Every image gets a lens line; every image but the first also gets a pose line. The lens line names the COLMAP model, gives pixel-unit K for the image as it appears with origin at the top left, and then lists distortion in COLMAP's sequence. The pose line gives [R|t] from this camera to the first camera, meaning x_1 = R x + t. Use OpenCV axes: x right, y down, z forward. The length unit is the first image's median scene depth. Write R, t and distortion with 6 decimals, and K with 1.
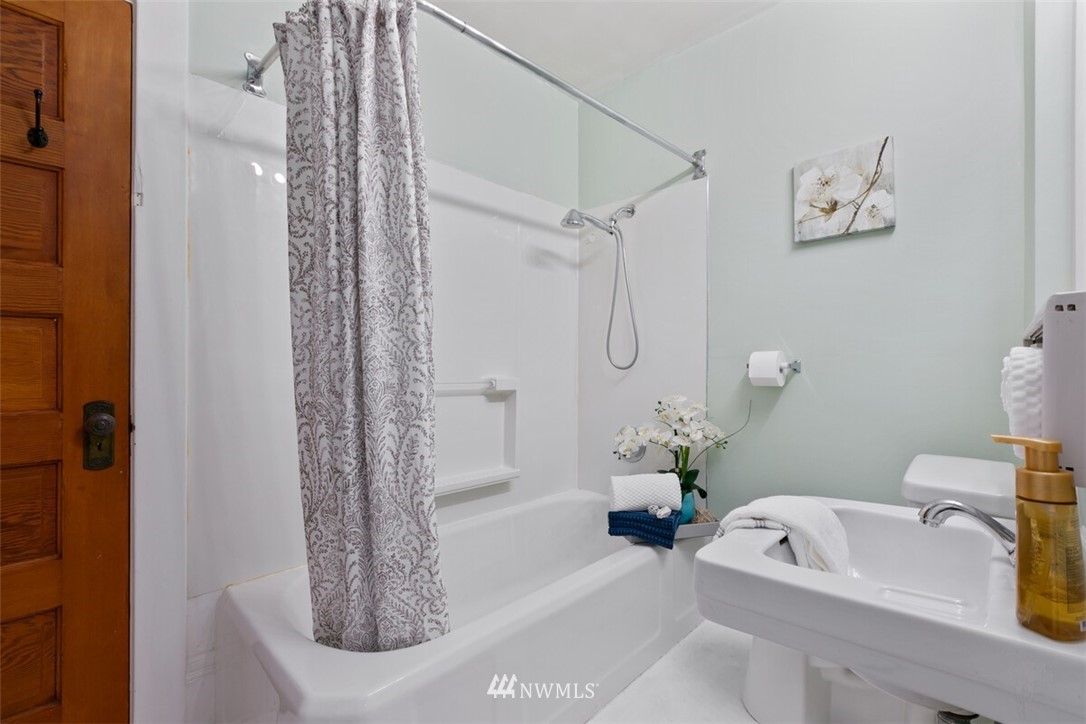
lens RADIAL K [[484.8, 0, 542.5], [0, 484.8, 366.9], [0, 0, 1]] dist [-0.002109, 0.001023]
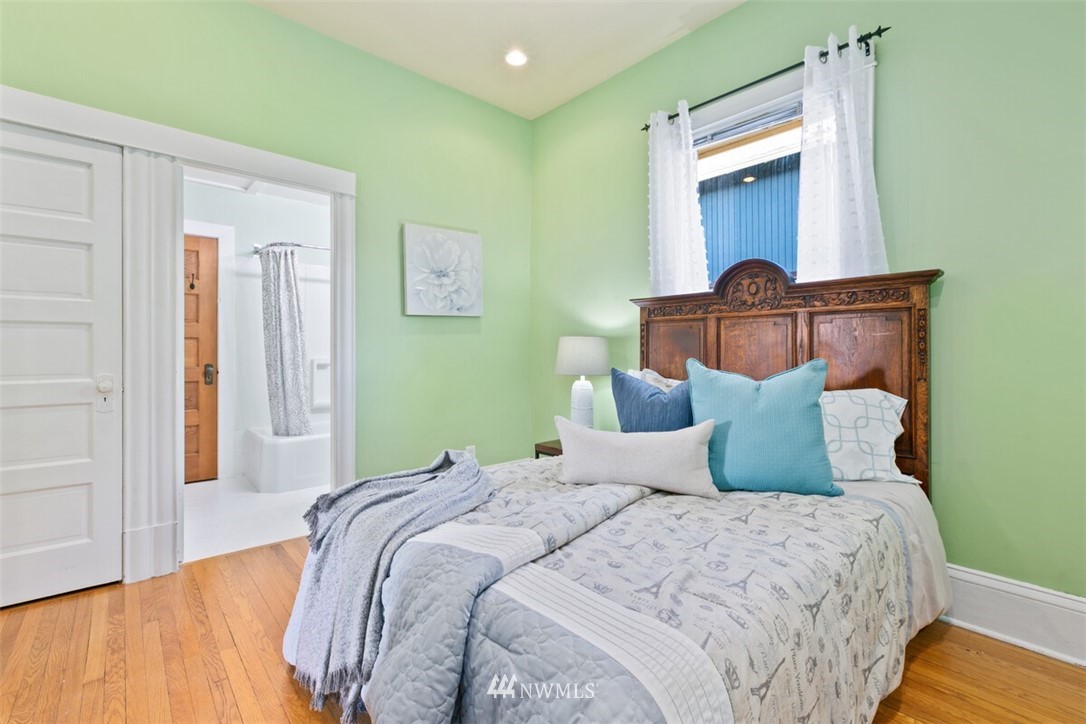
lens RADIAL K [[484.8, 0, 543.5], [0, 484.8, 355.0], [0, 0, 1]] dist [-0.002109, 0.001023]
pose [[0.997491, -0.000452, -0.070789, 1.690790], [0.001033, 0.999966, 0.008172, -0.012893], [0.070783, -0.008224, 0.997458, -2.264250]]
